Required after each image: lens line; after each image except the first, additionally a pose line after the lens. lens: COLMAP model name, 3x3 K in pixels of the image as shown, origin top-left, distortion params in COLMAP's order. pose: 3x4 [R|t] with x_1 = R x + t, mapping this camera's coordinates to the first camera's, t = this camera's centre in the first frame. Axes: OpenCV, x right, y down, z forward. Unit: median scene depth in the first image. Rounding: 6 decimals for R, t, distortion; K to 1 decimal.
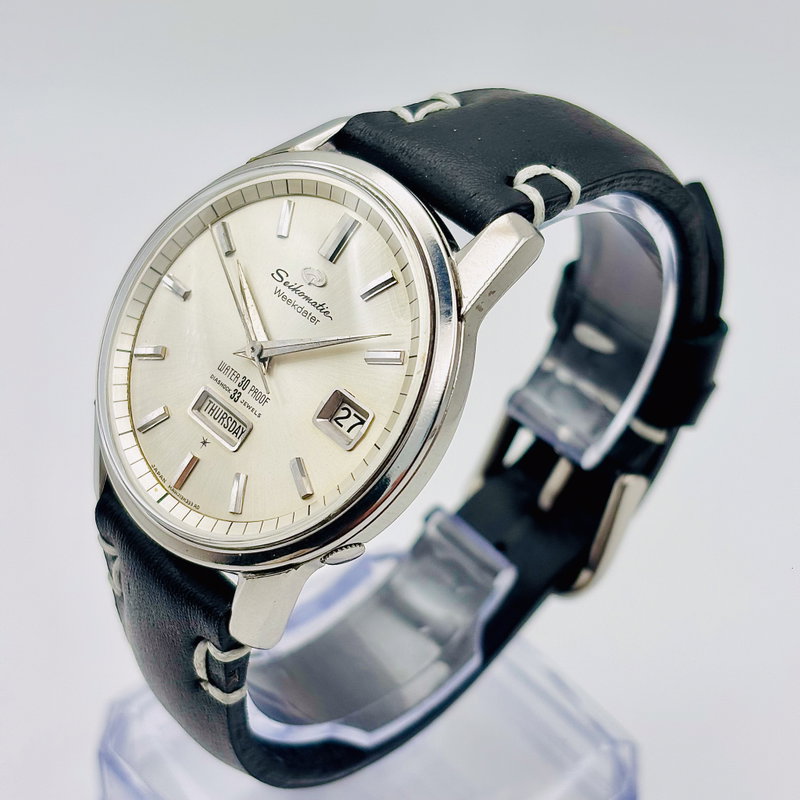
lens RADIAL K [[1671.5, 0, 400.0], [0, 1671.5, 400.0], [0, 0, 1]] dist [-0.090361, -0.172044]
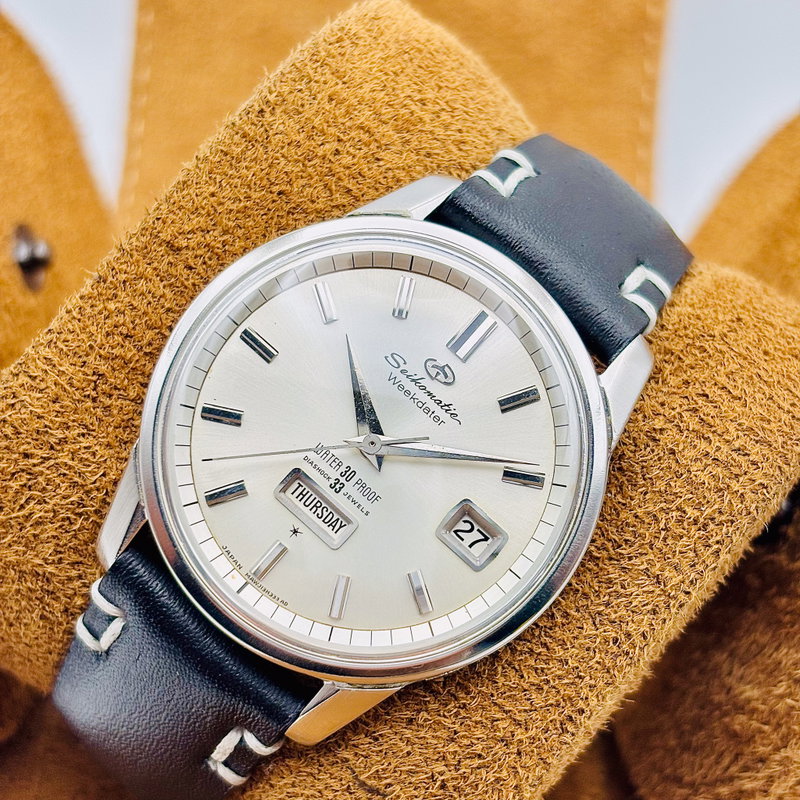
lens RADIAL K [[1671.5, 0, 400.0], [0, 1671.5, 400.0], [0, 0, 1]] dist [-0.090361, -0.172044]
pose [[0.884959, 0.097898, 0.455262, -0.493526], [-0.166683, 0.979470, 0.113384, -0.159916], [-0.434816, -0.176225, 0.883108, 0.178361]]
